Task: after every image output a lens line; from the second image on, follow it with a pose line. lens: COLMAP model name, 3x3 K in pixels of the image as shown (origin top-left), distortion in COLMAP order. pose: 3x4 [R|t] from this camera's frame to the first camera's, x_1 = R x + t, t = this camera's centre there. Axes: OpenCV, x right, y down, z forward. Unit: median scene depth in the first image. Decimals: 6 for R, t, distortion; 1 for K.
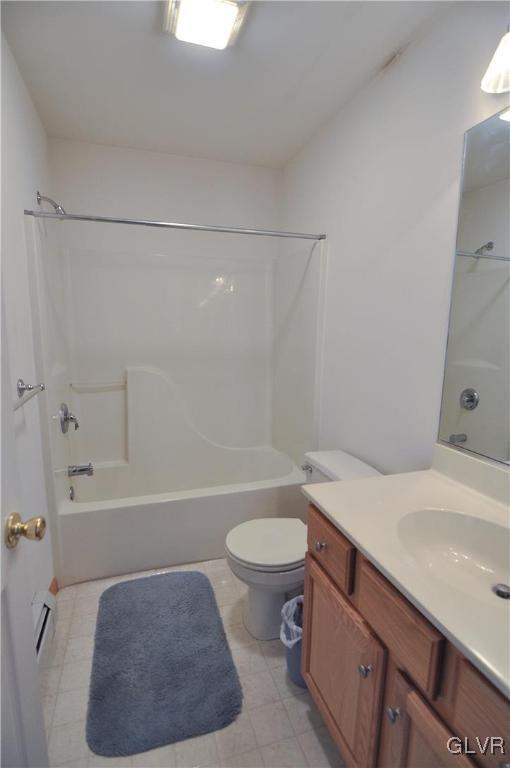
lens RADIAL K [[372.2, 0, 254.1], [0, 372.2, 389.2], [0, 0, 1]] dist [-0.002268, -0.009315]
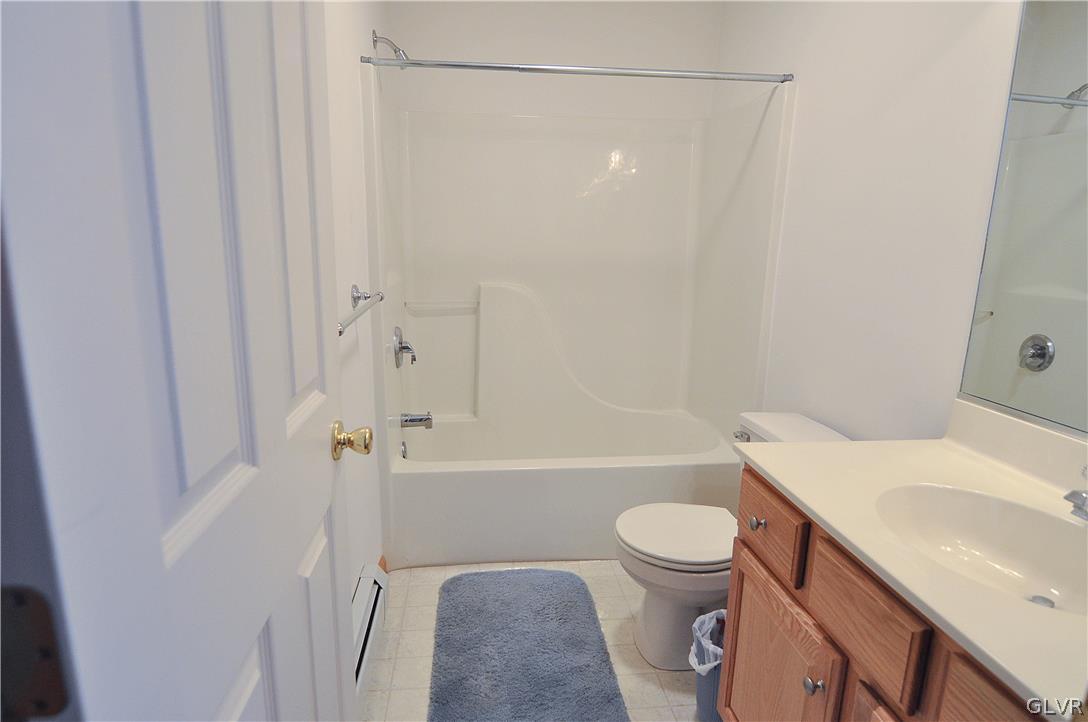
lens RADIAL K [[583.7, 0, 544.0], [0, 583.7, 361.0], [0, 0, 1]] dist [0.000716, -0.007746]
pose [[0.980393, 0.050244, -0.190538, -0.015351], [-0.041398, 0.997884, 0.050129, 0.052363], [0.192654, -0.041258, 0.980399, -0.100363]]
